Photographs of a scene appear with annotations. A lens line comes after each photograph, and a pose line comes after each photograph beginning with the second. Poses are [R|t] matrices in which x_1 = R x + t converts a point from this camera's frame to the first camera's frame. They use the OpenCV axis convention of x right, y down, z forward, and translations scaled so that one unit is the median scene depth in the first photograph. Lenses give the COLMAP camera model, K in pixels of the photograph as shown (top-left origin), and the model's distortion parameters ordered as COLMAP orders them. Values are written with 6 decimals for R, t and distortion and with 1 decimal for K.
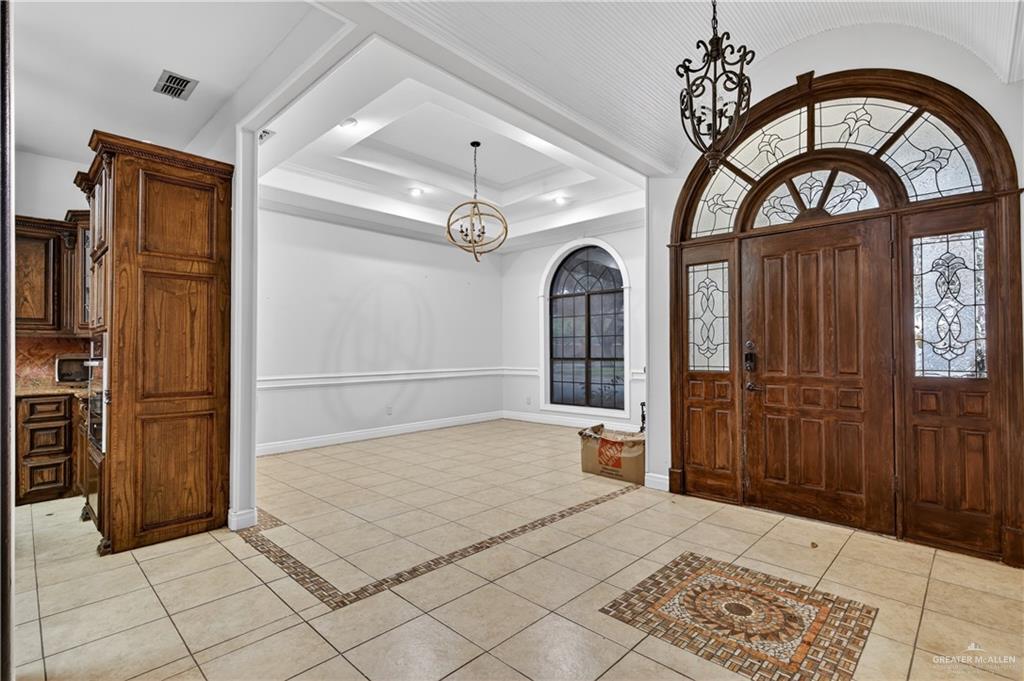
lens RADIAL K [[484.4, 0, 518.1], [0, 484.4, 343.3], [0, 0, 1]] dist [-0.000368, -0.000606]
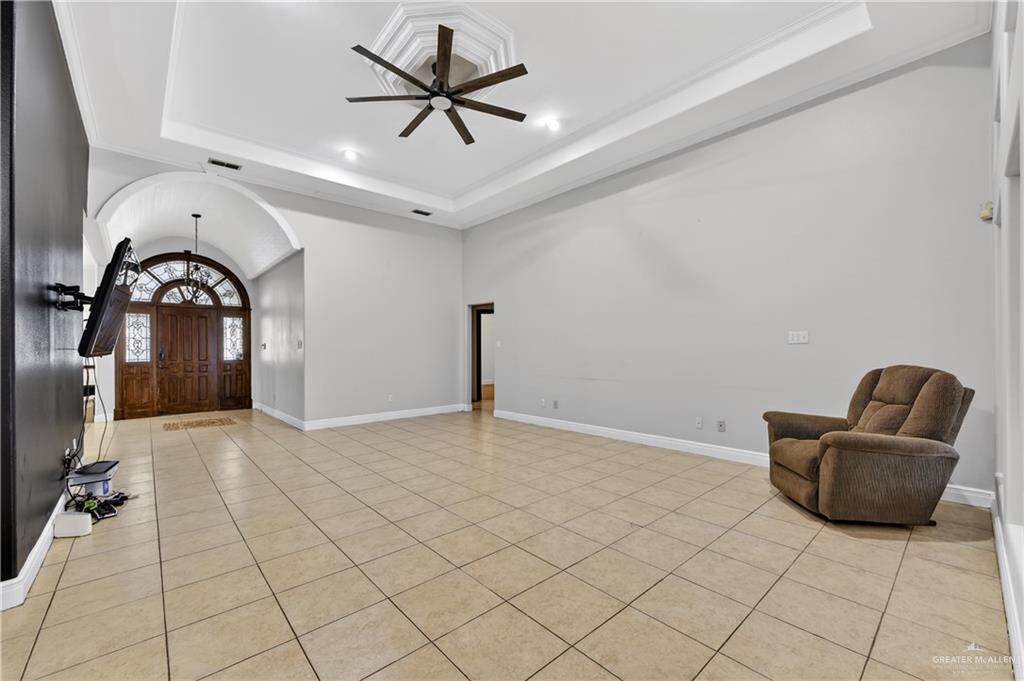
lens RADIAL K [[412.7, 0, 513.7], [0, 412.7, 347.5], [0, 0, 1]] dist [0.000253, 0.000407]
pose [[0.082386, 0.009137, 0.996559, -1.565995], [-0.006826, 0.999940, -0.008604, -0.004419], [-0.996577, -0.006094, 0.082443, -1.023663]]
